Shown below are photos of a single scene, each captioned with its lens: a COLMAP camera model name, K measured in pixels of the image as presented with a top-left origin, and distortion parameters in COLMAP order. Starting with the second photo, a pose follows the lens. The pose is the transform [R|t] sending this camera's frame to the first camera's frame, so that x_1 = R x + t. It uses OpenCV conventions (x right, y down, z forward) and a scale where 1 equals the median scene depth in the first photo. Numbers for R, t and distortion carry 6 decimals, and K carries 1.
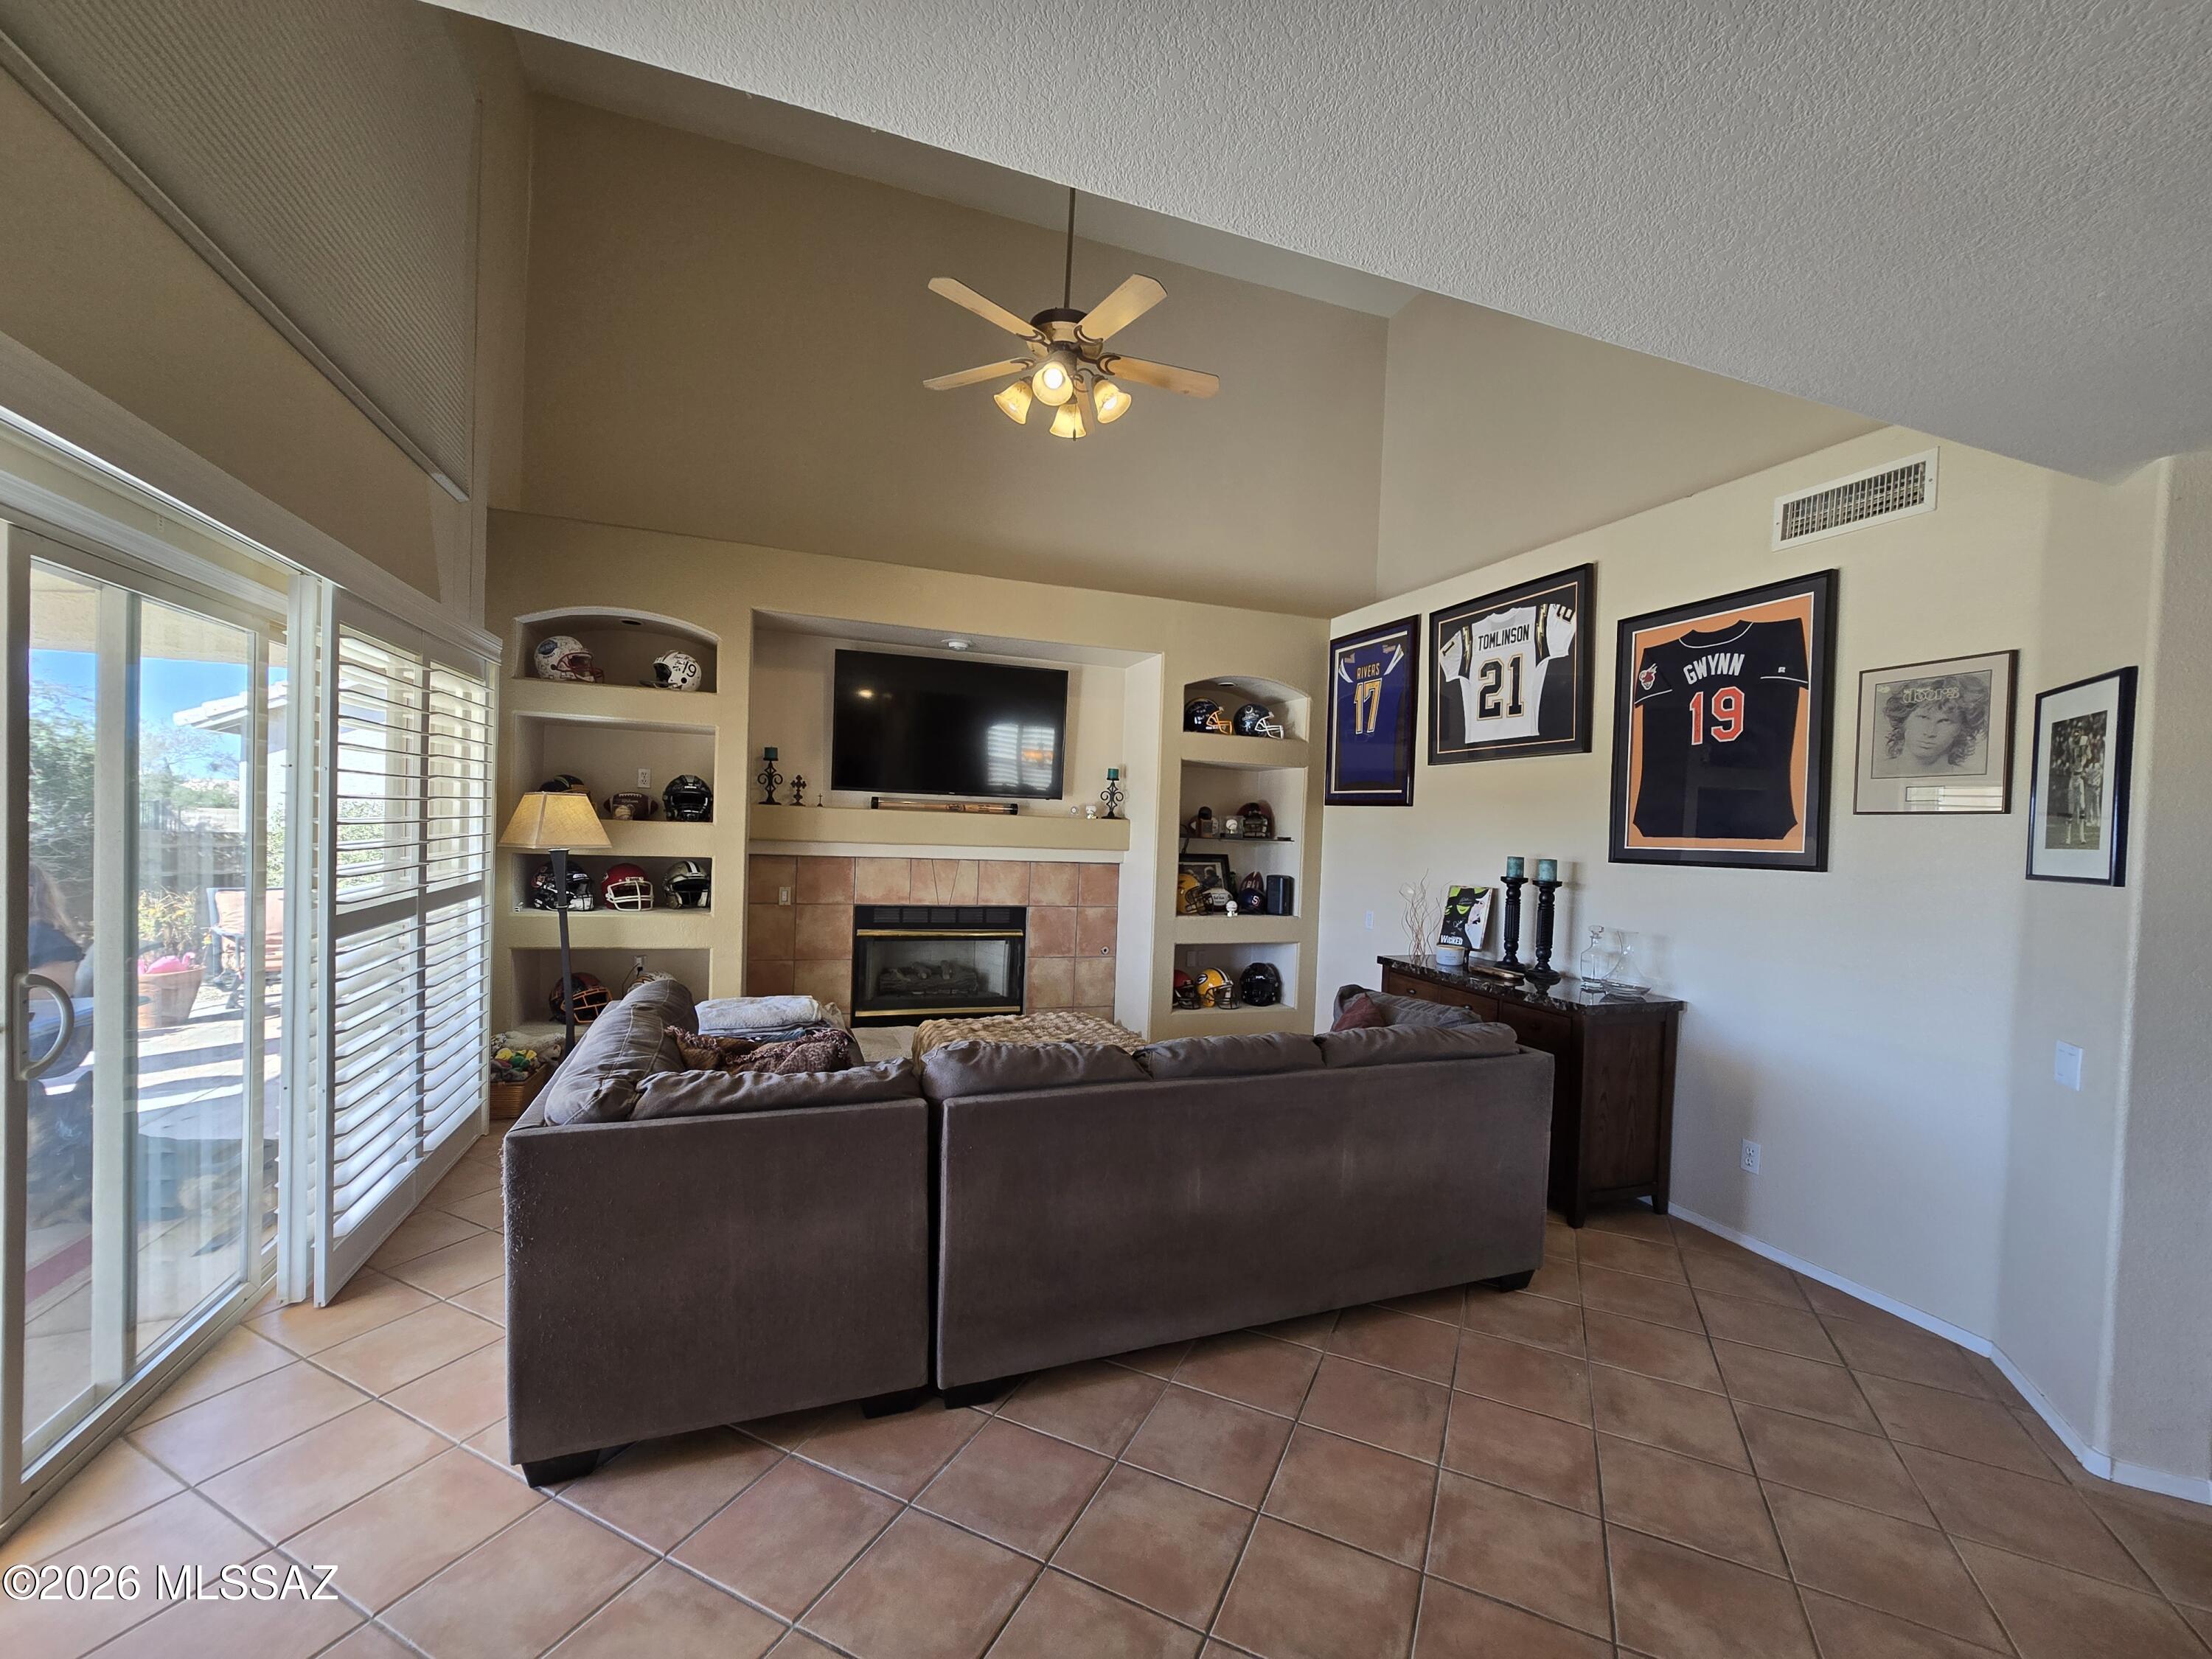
lens RADIAL K [[900.8, 0, 1101.1], [0, 900.8, 847.8], [0, 0, 1]] dist [-0.003445, 0.000200]
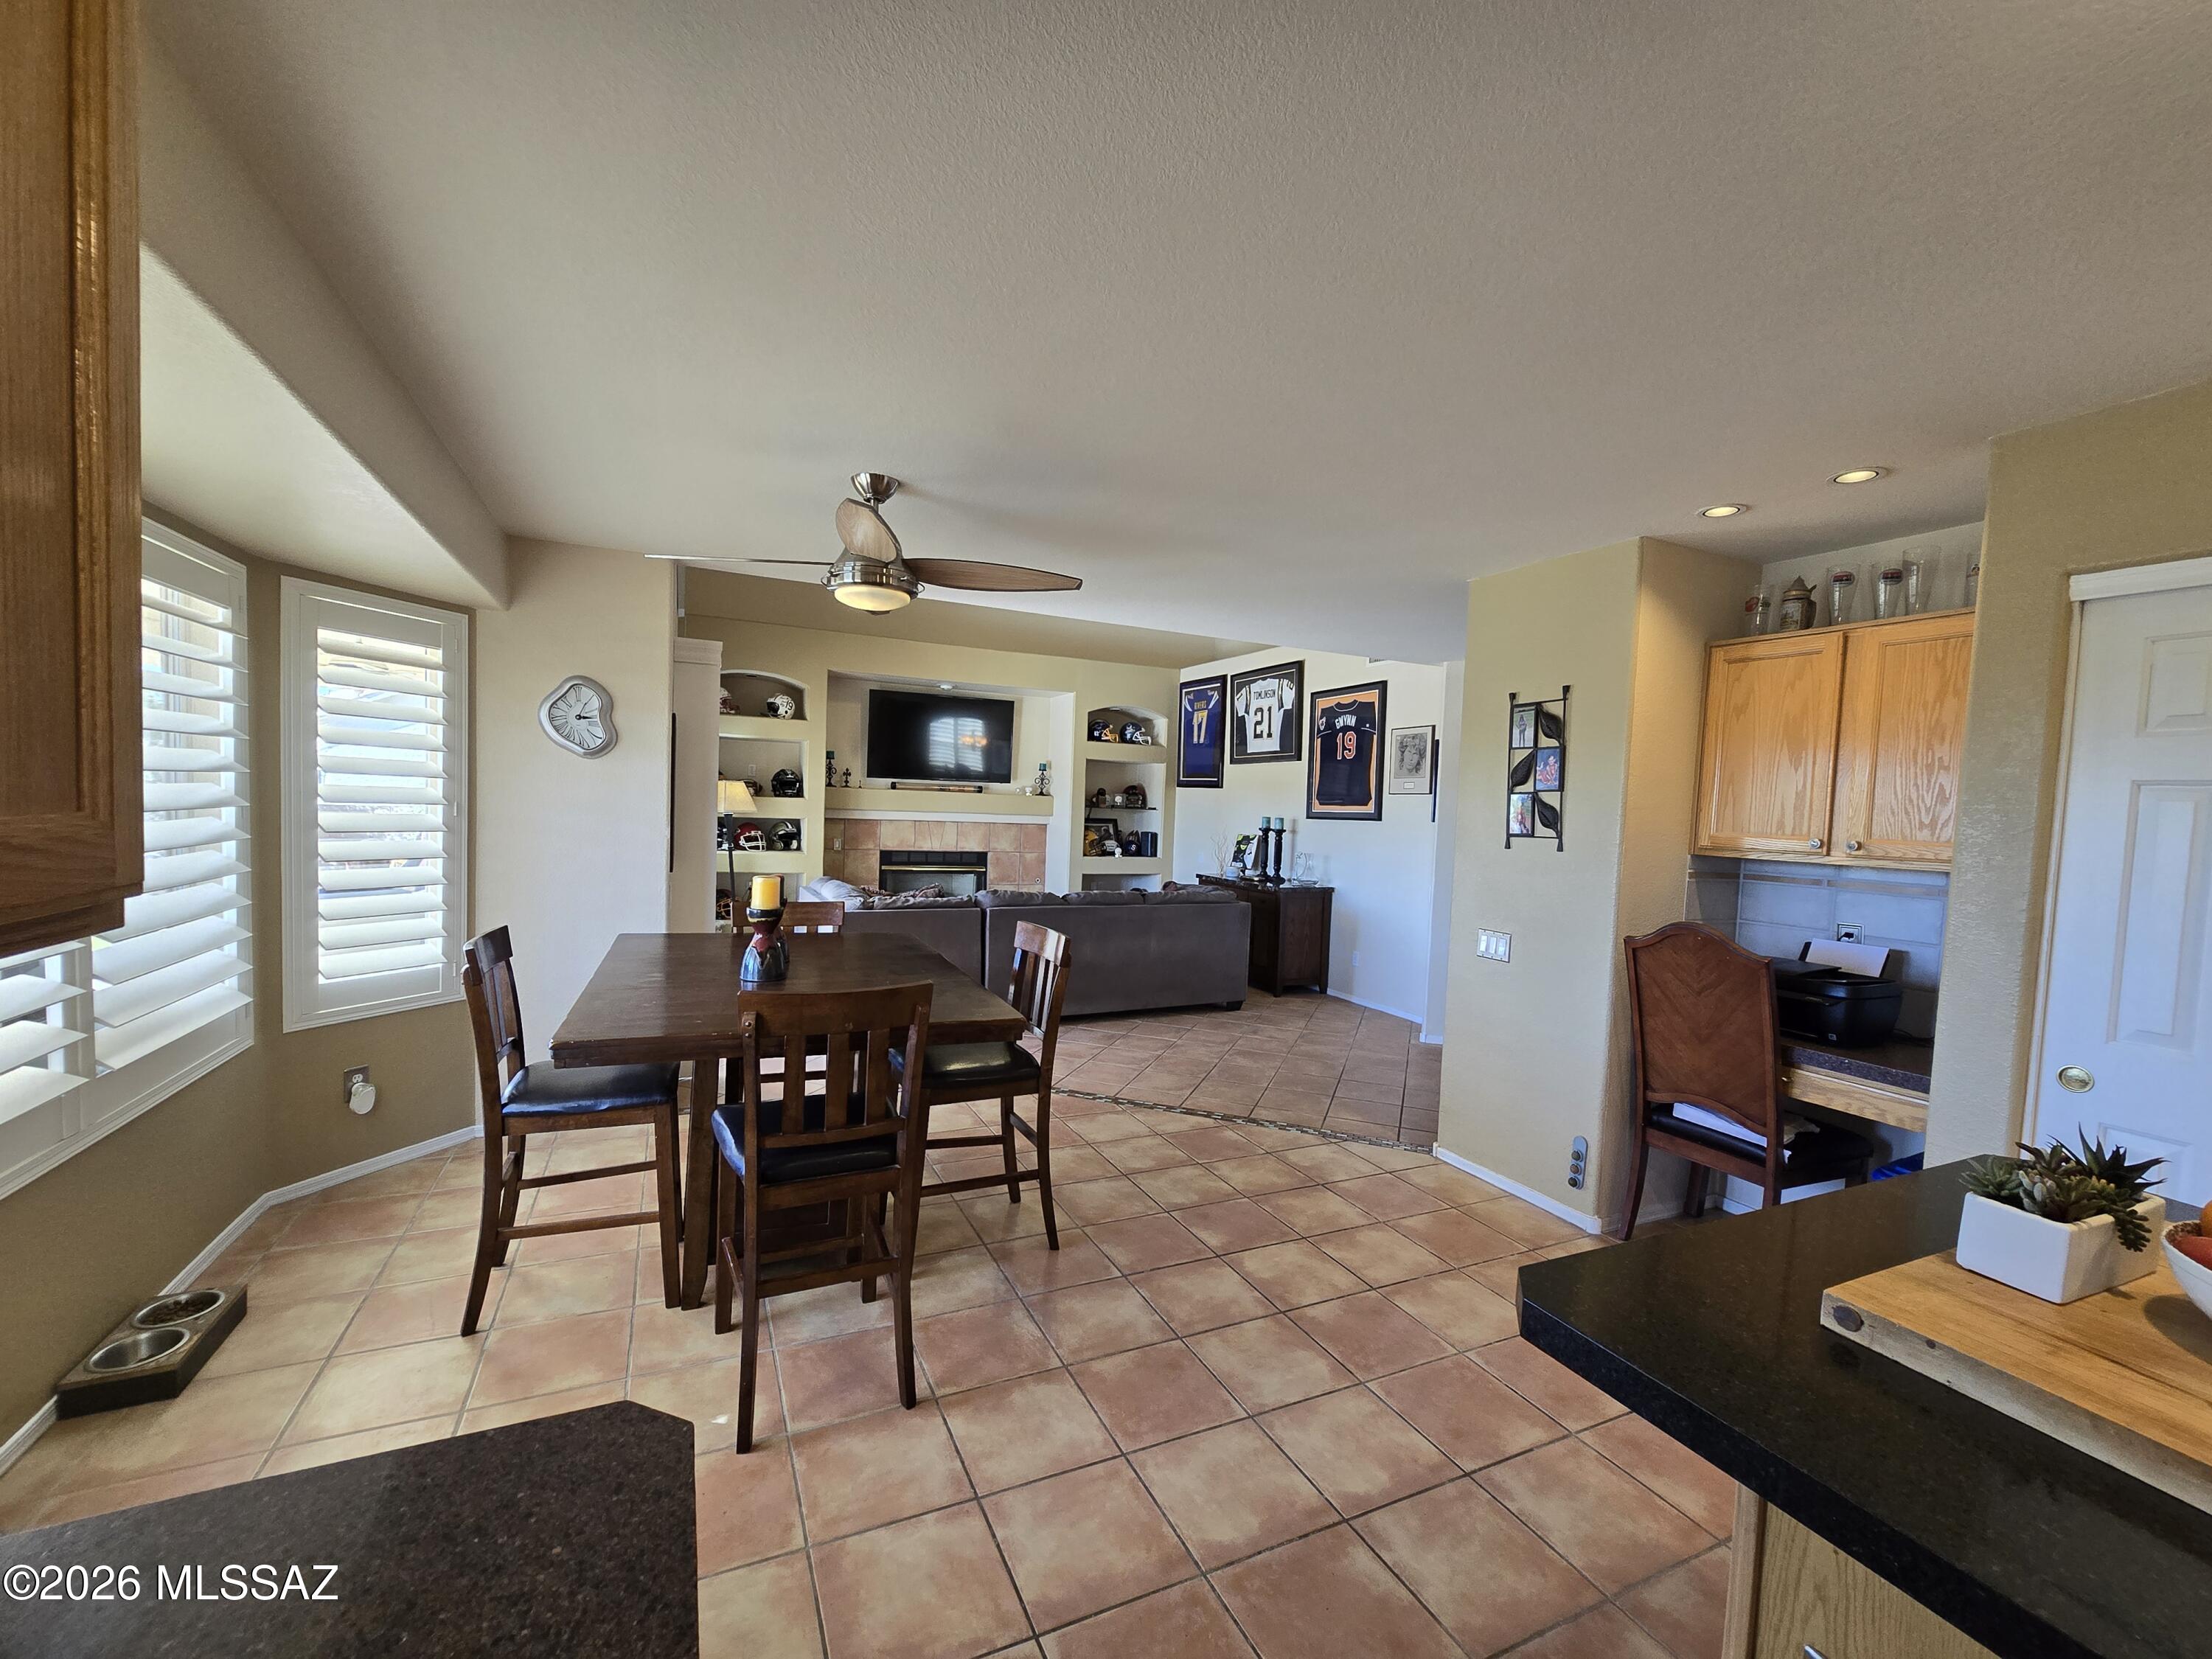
lens RADIAL K [[900.8, 0, 1101.1], [0, 900.8, 847.8], [0, 0, 1]] dist [-0.003445, 0.000200]
pose [[0.995481, -0.004796, 0.094837, -0.045115], [0.002236, 0.999631, 0.027085, 0.020857], [-0.094932, -0.026751, 0.995124, -0.733080]]
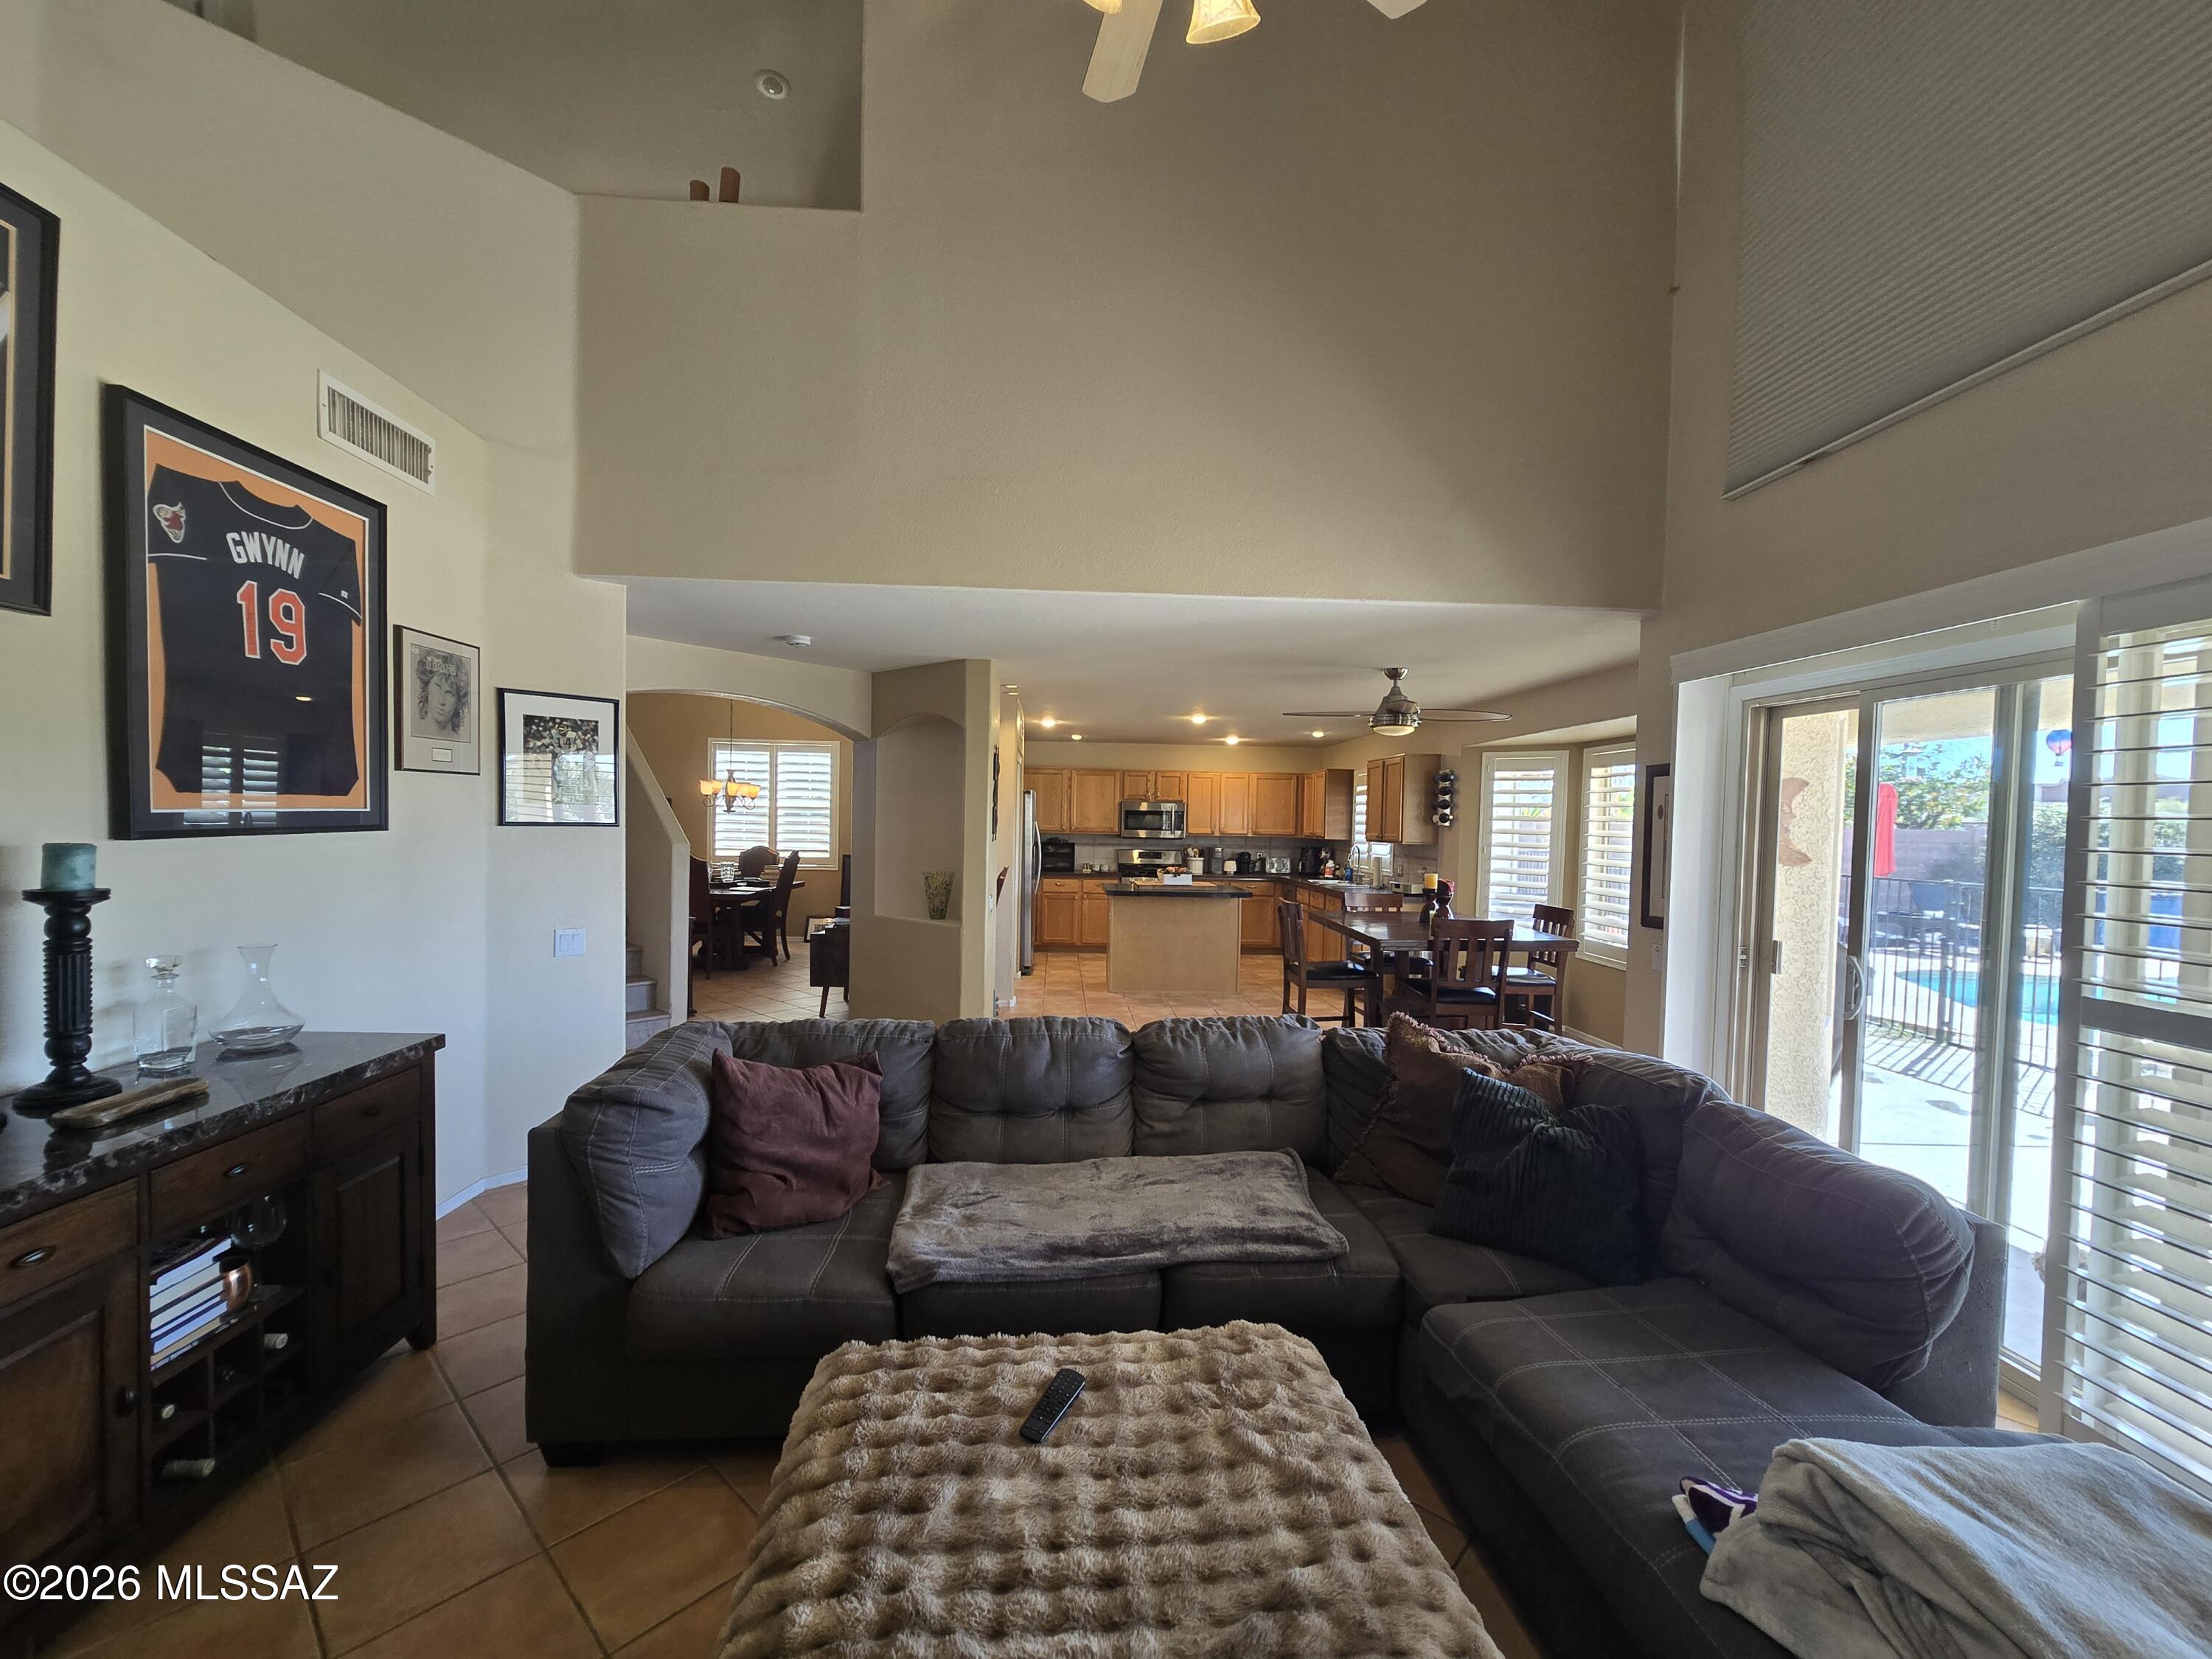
lens RADIAL K [[900.8, 0, 1101.1], [0, 900.8, 847.8], [0, 0, 1]] dist [-0.003445, 0.000200]
pose [[-0.954914, -0.064992, 0.289681, -0.127189], [-0.048024, 0.996709, 0.065312, -0.035294], [-0.292972, 0.048456, -0.954892, 1.130454]]
